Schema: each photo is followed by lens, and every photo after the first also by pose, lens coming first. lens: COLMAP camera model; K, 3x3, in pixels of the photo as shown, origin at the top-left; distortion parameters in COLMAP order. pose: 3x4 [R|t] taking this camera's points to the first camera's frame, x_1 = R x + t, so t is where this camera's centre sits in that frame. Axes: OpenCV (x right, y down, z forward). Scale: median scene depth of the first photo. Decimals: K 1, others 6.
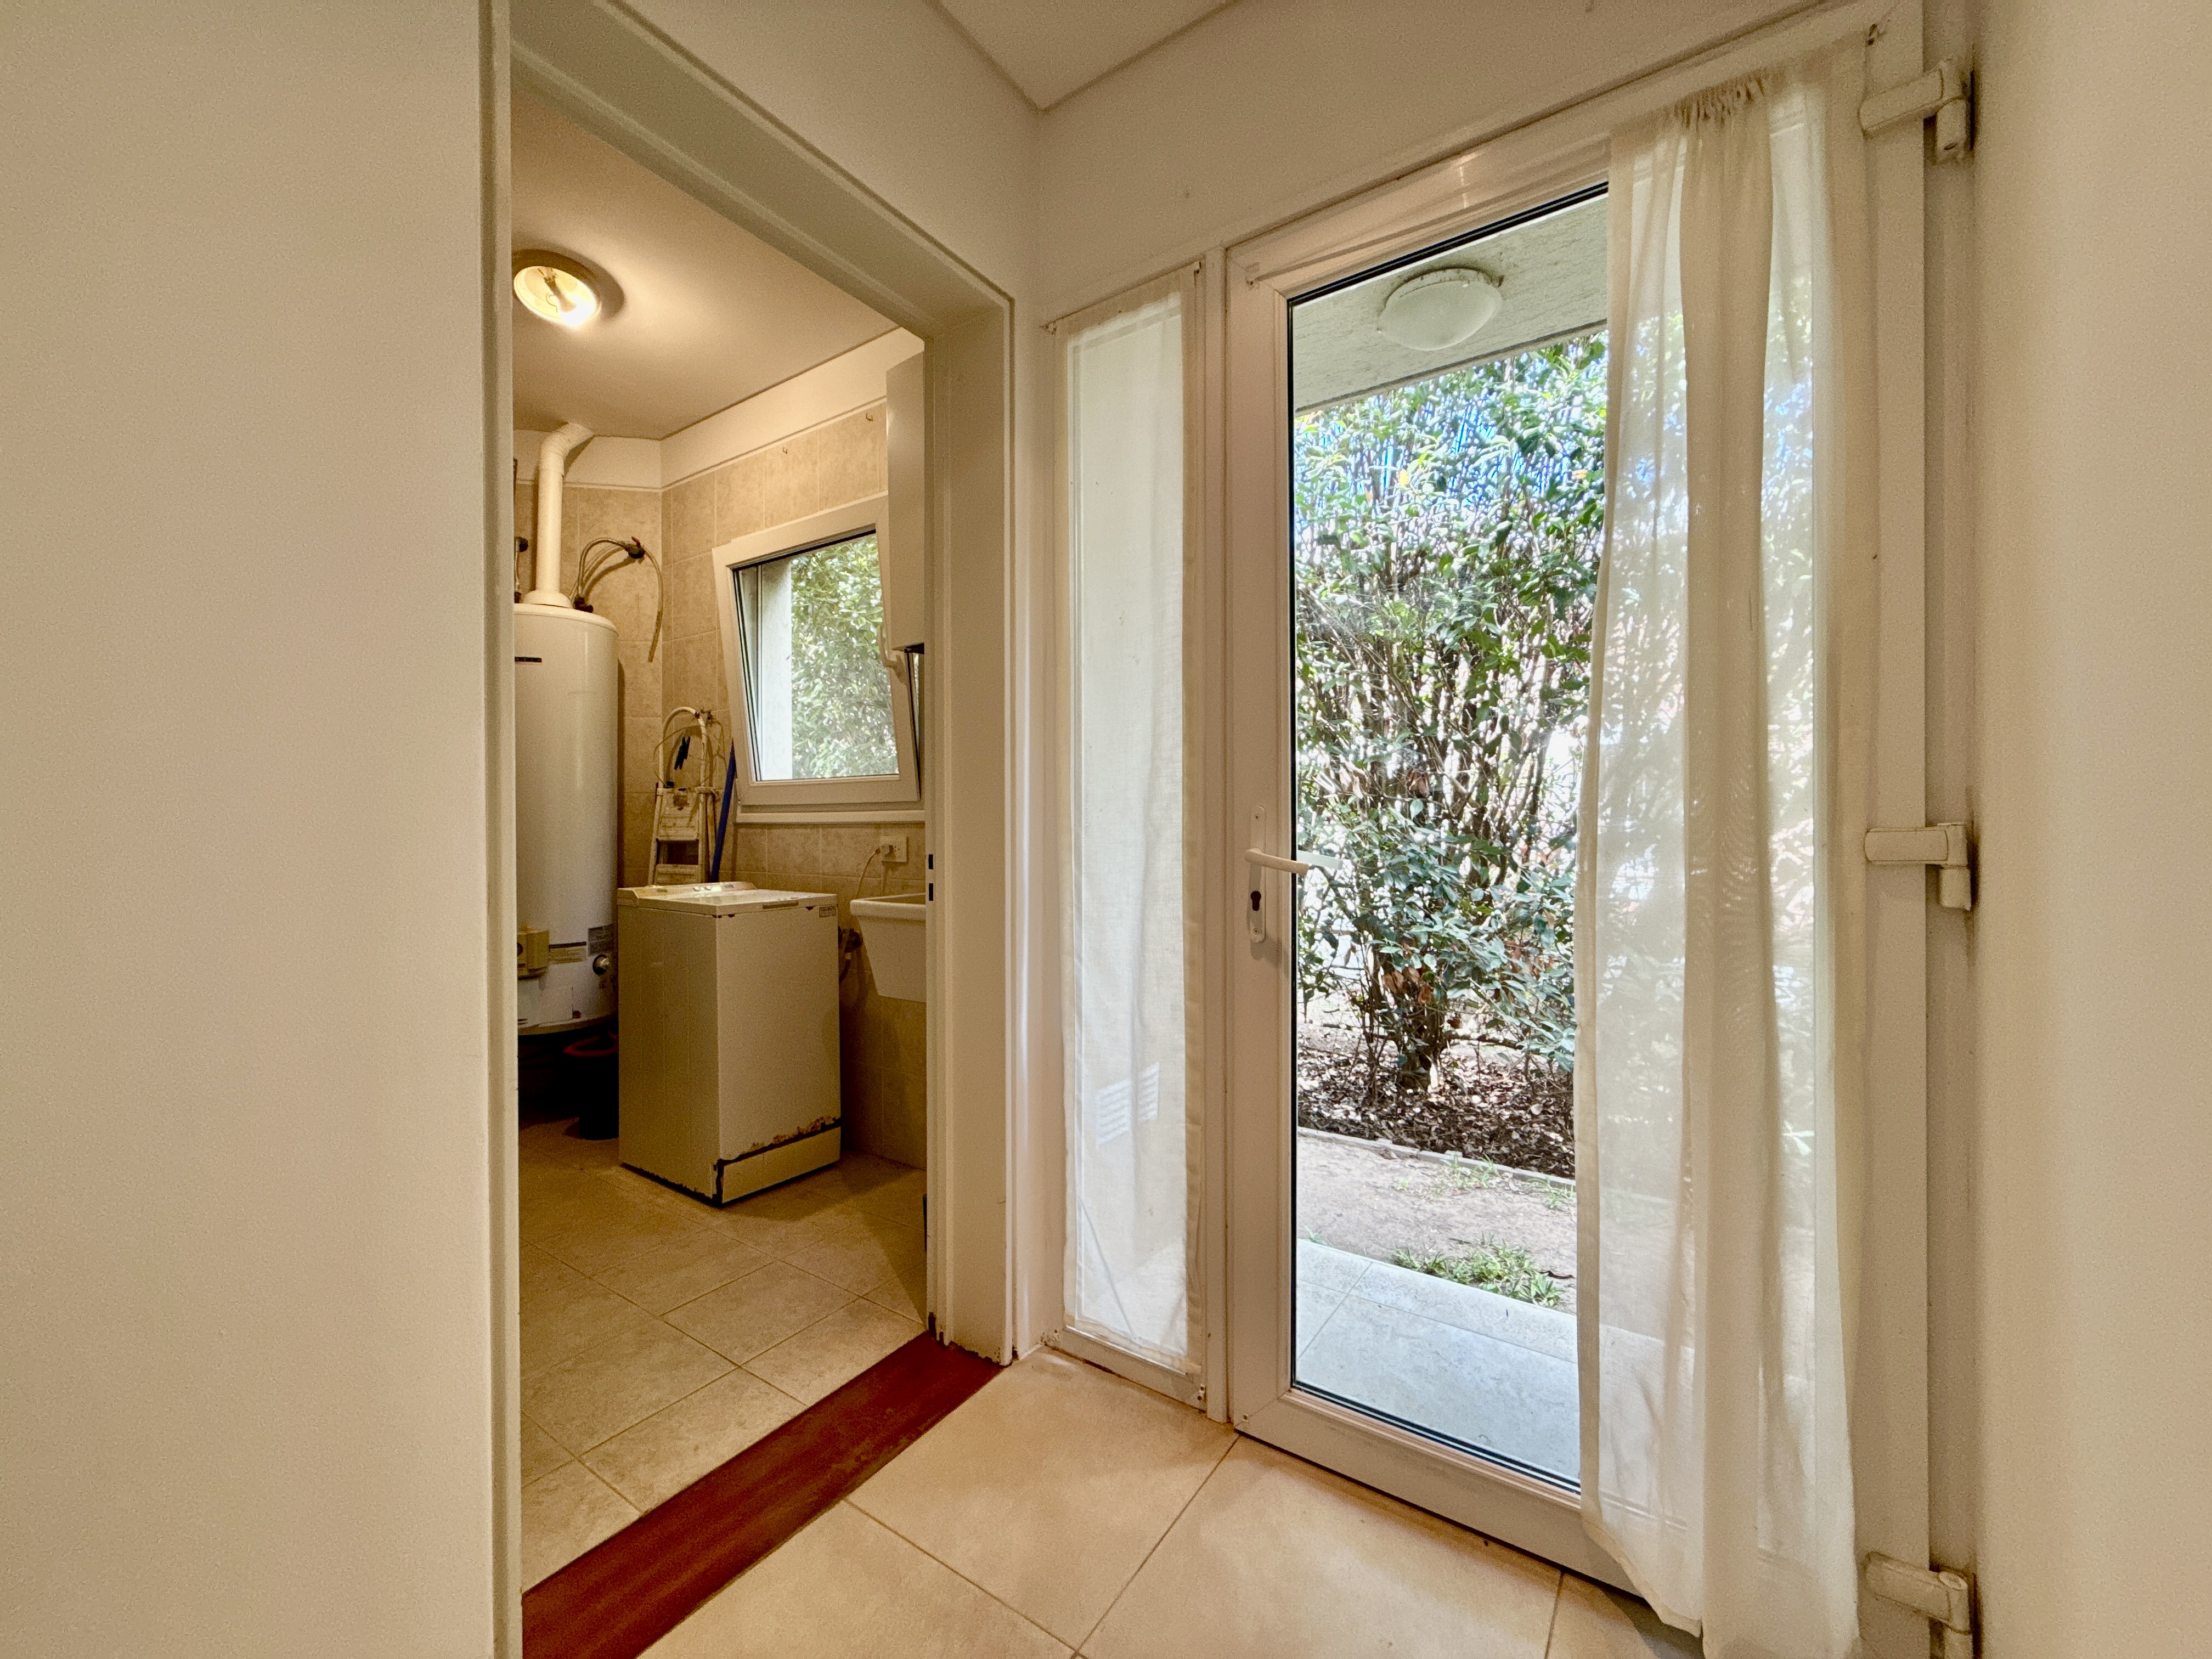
lens RADIAL K [[878.3, 0, 1108.6], [0, 878.3, 829.5], [0, 0, 1]] dist [-0.000175, 0.000391]
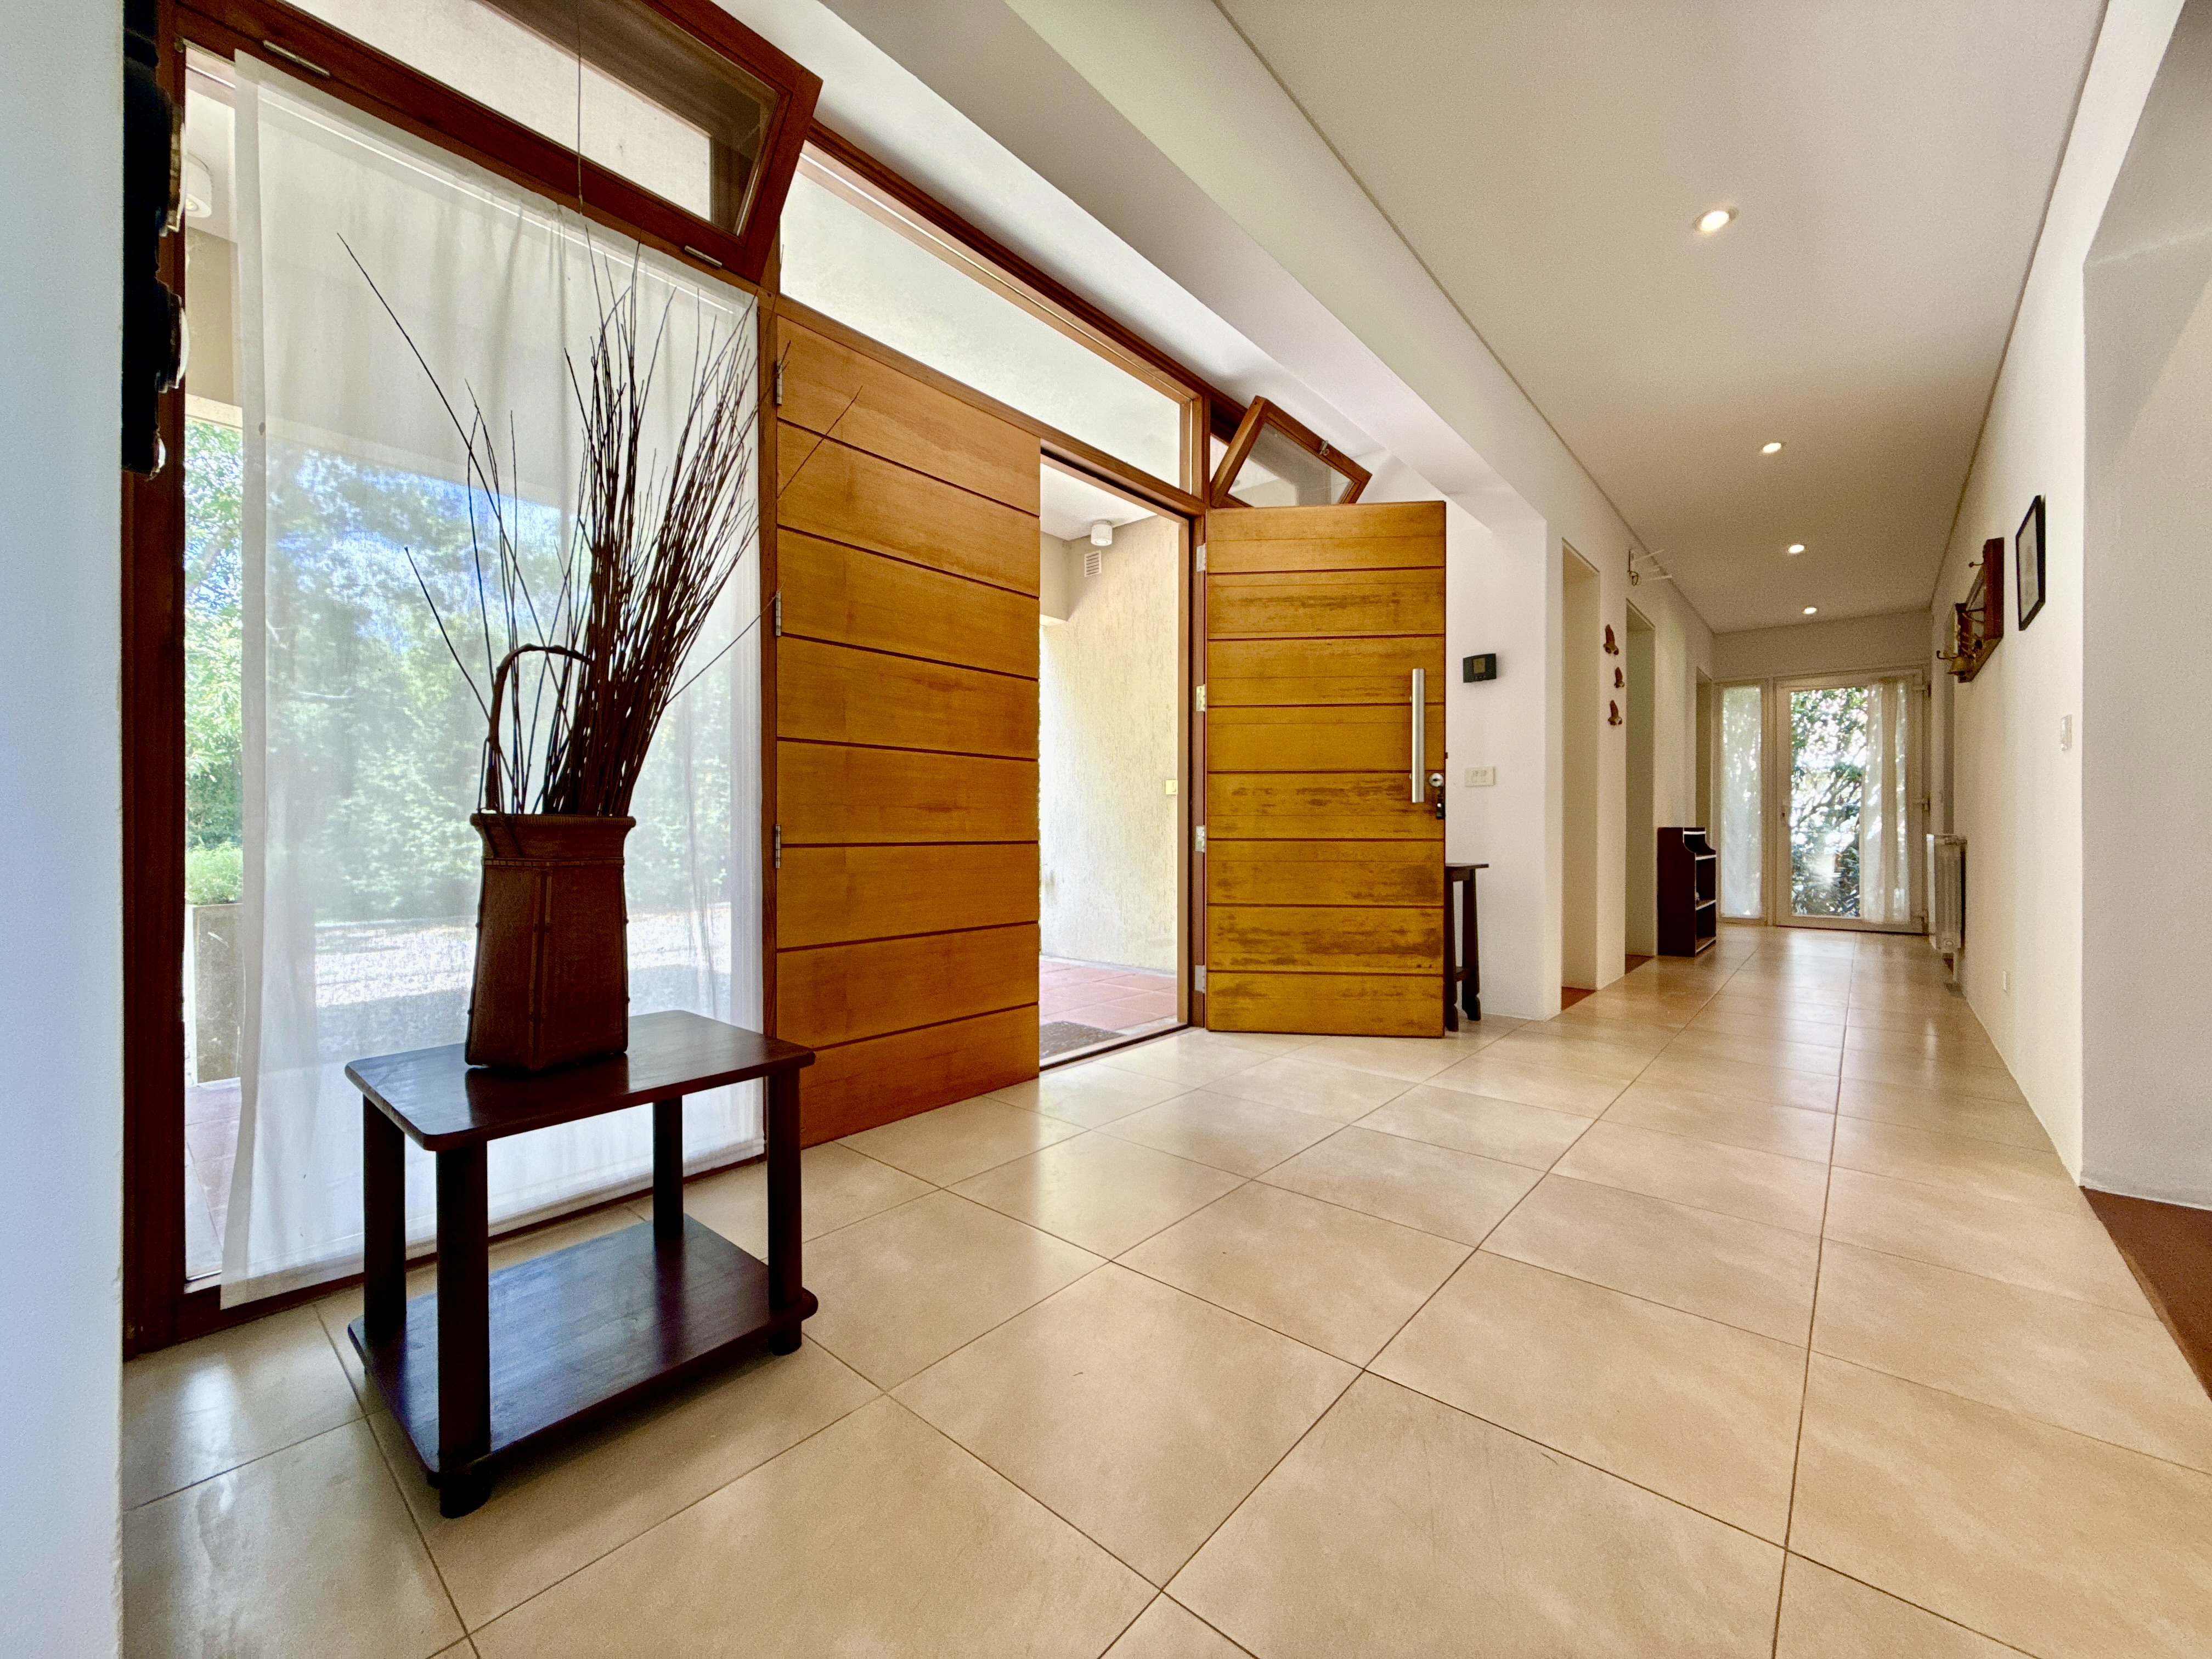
lens RADIAL K [[878.3, 0, 1102.8], [0, 878.3, 831.3], [0, 0, 1]] dist [-0.000175, 0.000391]
pose [[0.993436, 0.001518, -0.114380, -4.006370], [-0.000834, 0.999981, 0.006030, 0.189104], [0.114387, -0.005895, 0.993419, -5.664530]]
